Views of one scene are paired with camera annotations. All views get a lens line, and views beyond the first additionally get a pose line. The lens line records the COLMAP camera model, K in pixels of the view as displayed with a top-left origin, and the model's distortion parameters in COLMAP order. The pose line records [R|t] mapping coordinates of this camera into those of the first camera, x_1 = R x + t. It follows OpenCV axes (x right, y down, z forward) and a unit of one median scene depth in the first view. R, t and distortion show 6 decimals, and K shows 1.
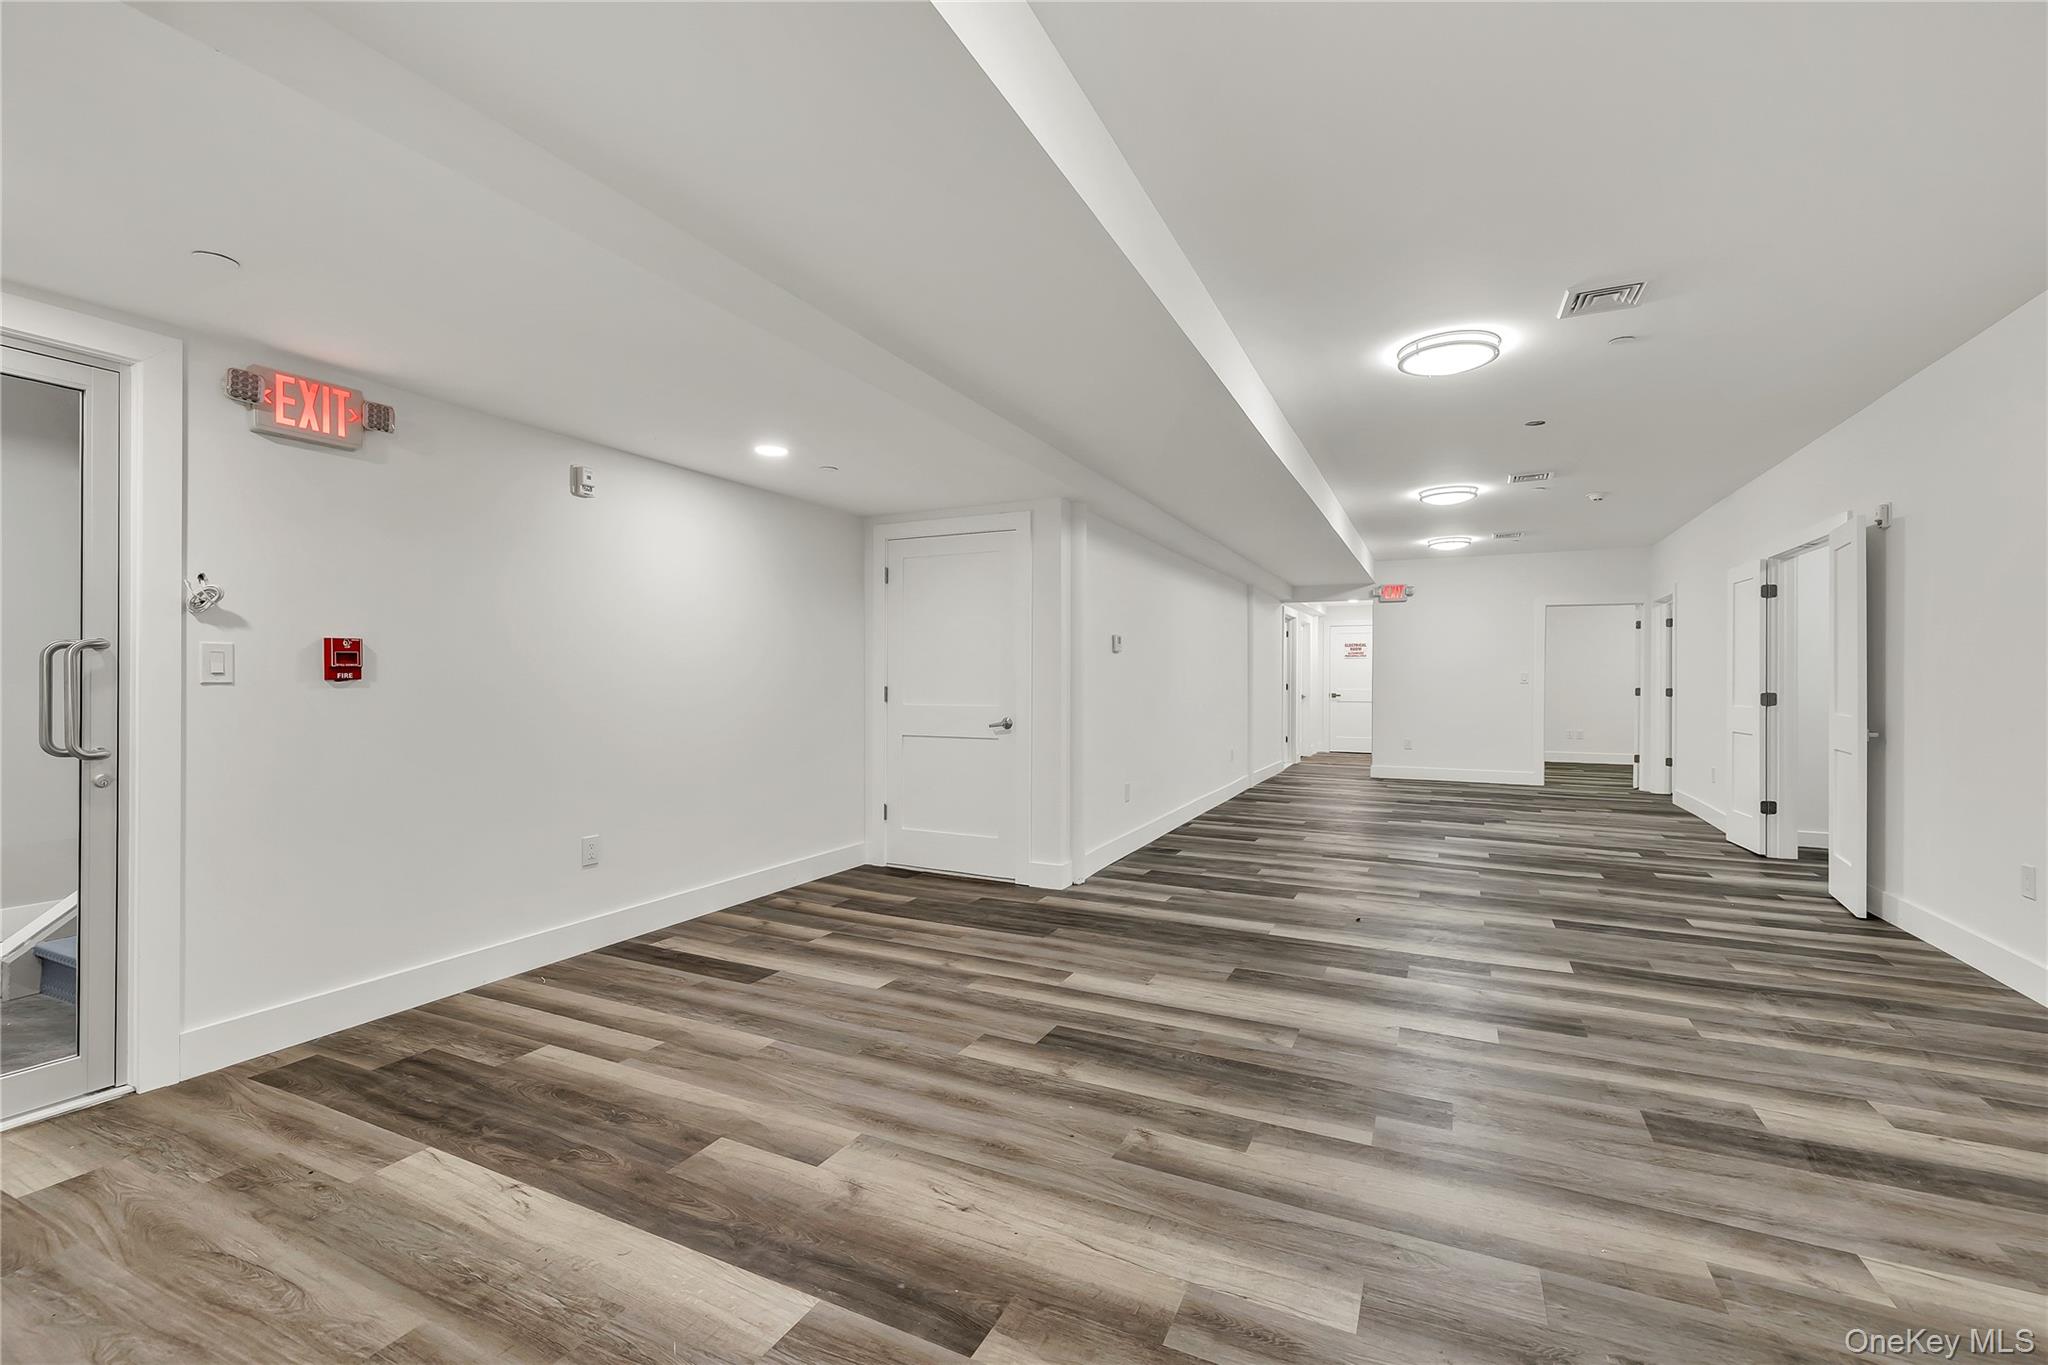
lens RADIAL K [[872.3, 0, 1017.4], [0, 872.3, 671.7], [0, 0, 1]] dist [0.001688, 0.000340]
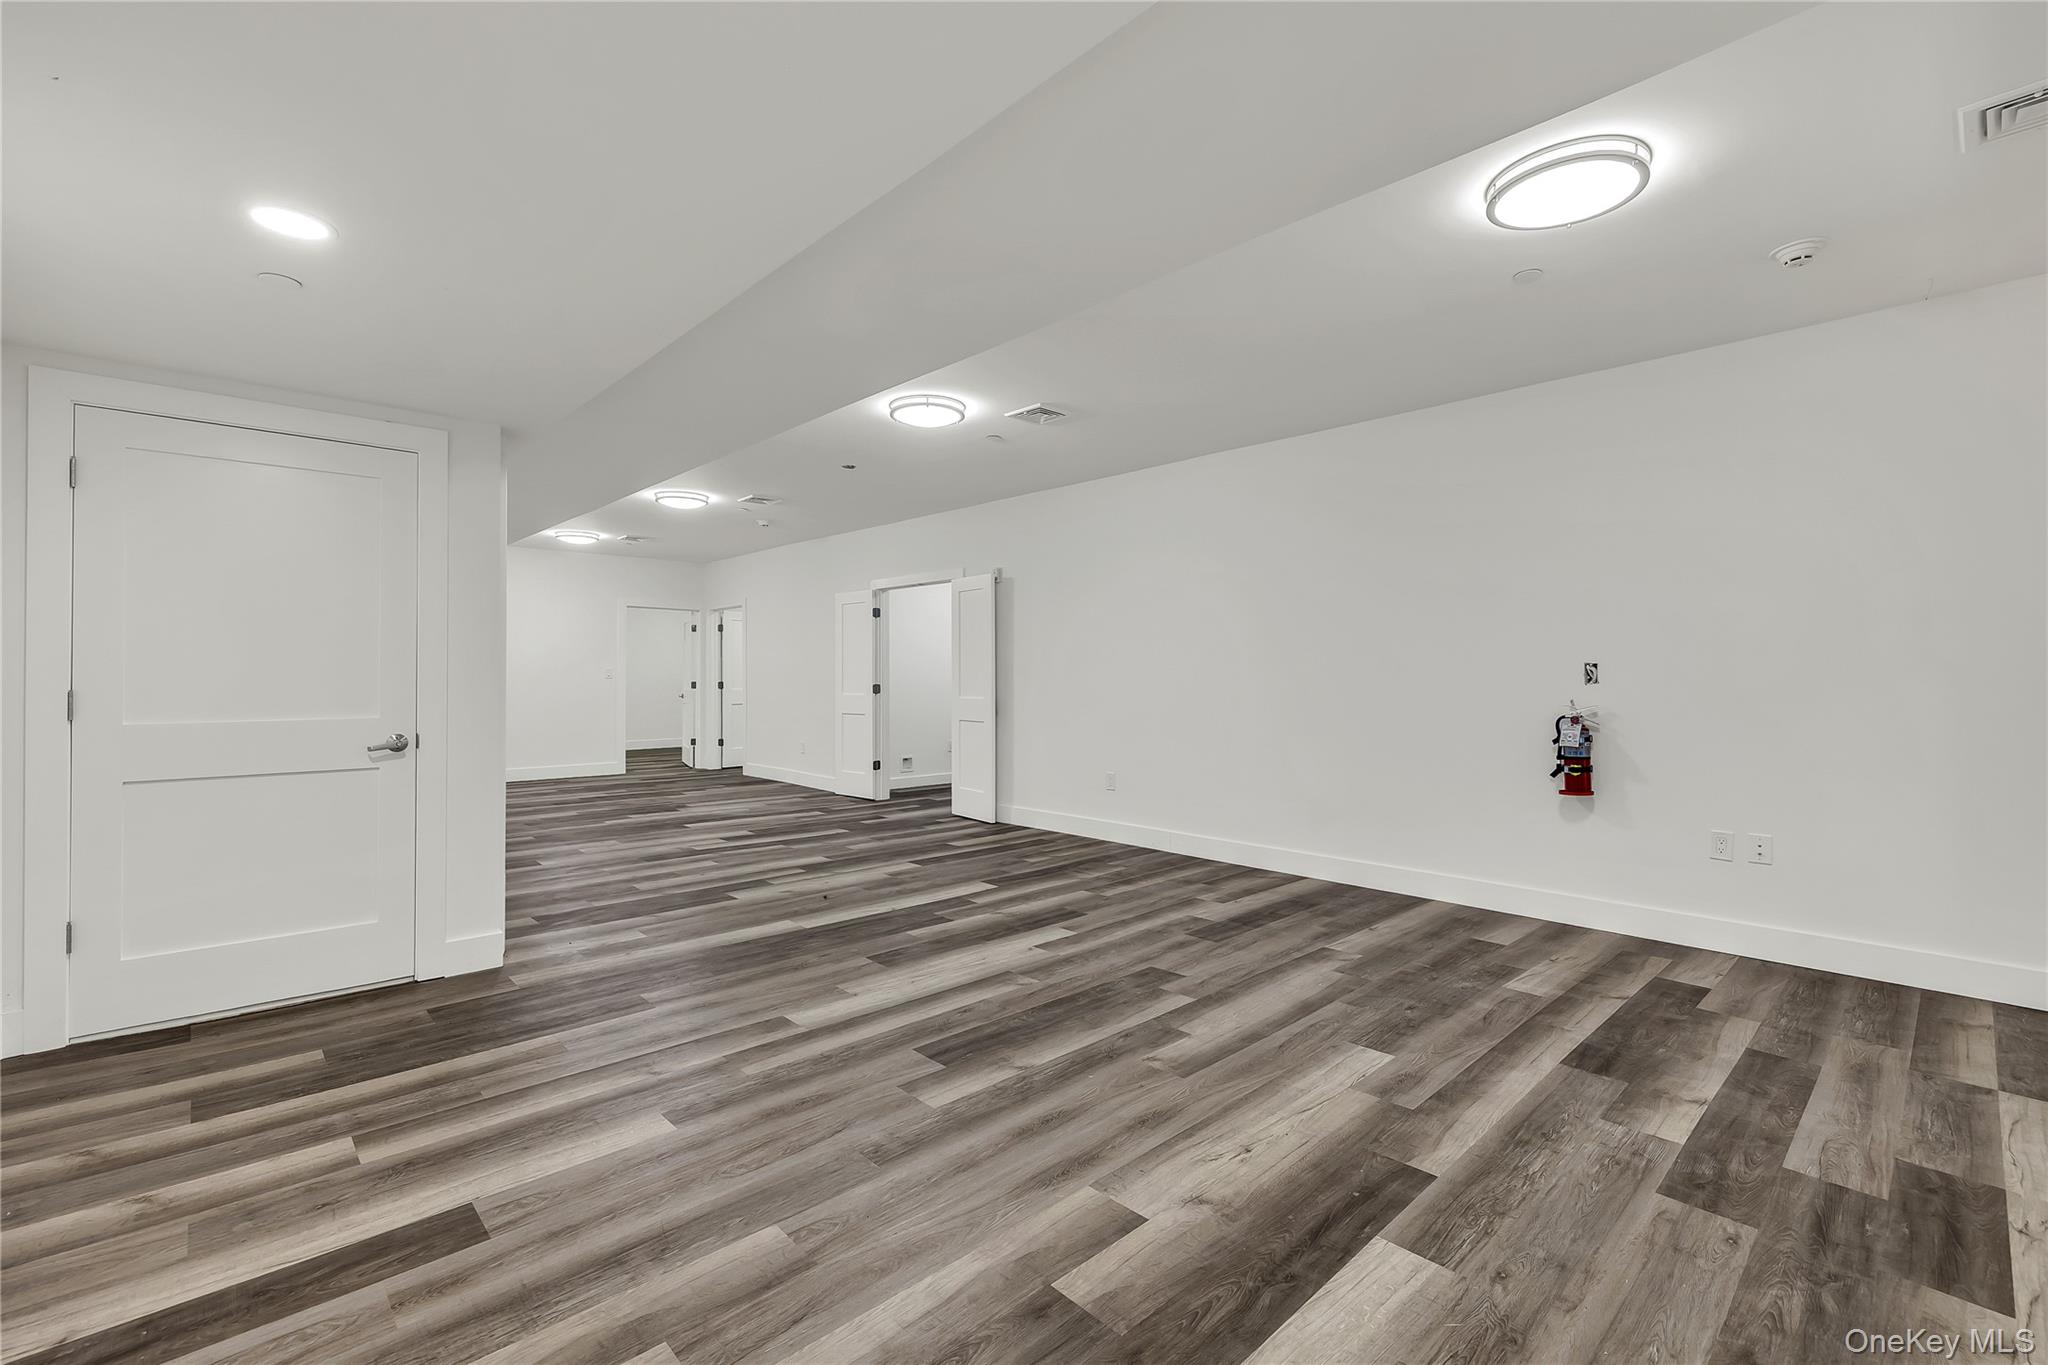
lens RADIAL K [[872.3, 0, 1017.4], [0, 872.3, 671.7], [0, 0, 1]] dist [0.001688, 0.000340]
pose [[0.366286, 0.002886, 0.930498, -0.726887], [-0.009107, 0.999958, 0.000483, 0.000969], [-0.930458, -0.008651, 0.366297, 0.519729]]
